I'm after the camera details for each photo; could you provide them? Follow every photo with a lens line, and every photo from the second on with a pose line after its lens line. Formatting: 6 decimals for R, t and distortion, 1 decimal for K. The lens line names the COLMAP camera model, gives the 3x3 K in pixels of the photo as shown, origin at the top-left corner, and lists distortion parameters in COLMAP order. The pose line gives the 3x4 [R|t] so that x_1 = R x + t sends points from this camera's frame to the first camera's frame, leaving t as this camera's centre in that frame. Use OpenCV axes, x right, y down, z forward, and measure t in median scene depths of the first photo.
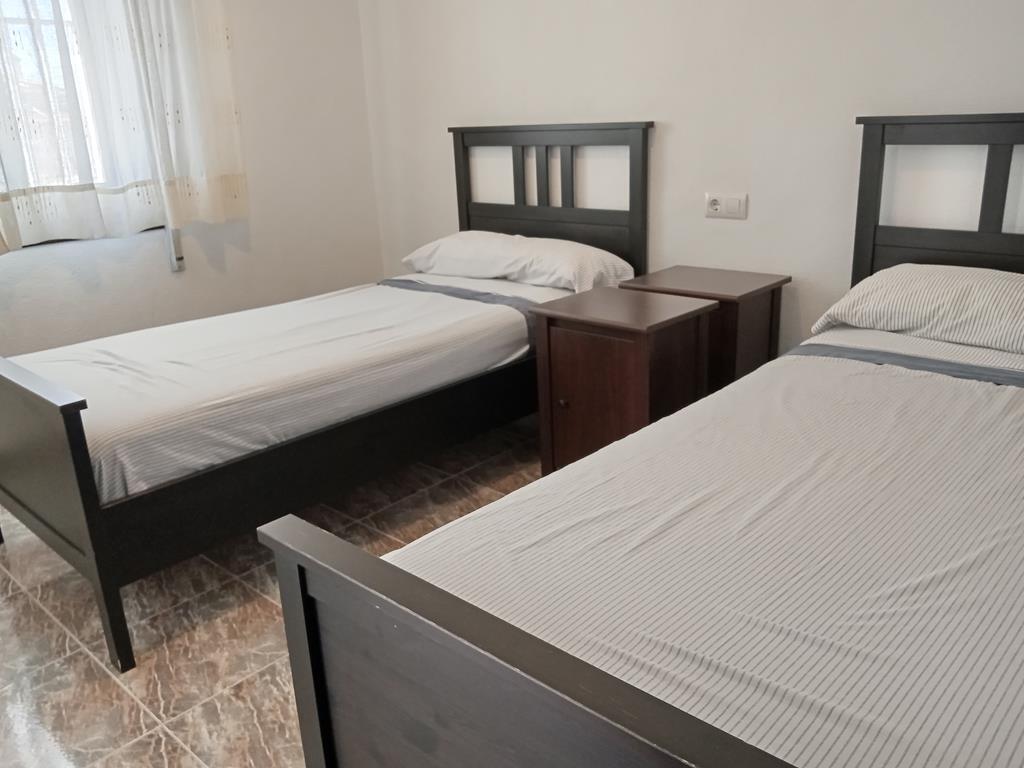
lens RADIAL K [[815.3, 0, 505.4], [0, 815.3, 384.2], [0, 0, 1]] dist [0.115740, -0.287837]
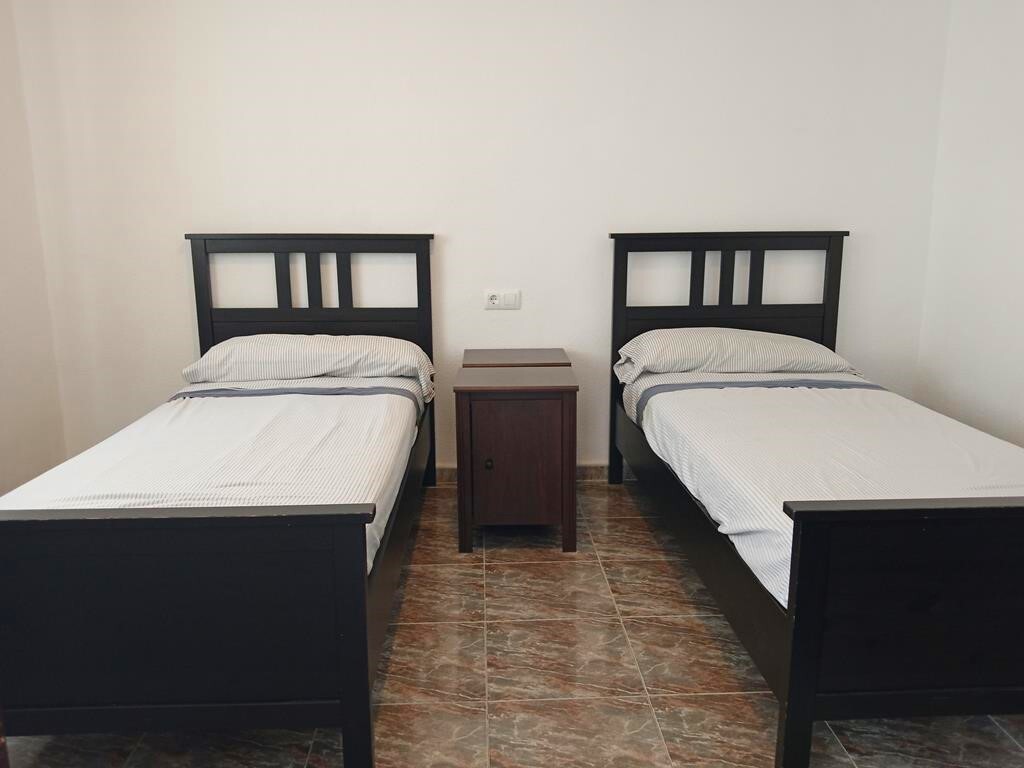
lens RADIAL K [[817.9, 0, 516.3], [0, 817.9, 384.2], [0, 0, 1]] dist [0.084722, -0.158067]
pose [[0.700943, -0.105363, 0.705391, -0.597742], [0.197198, 0.979103, -0.049709, -0.019676], [-0.685413, 0.173945, 0.707073, 0.103620]]
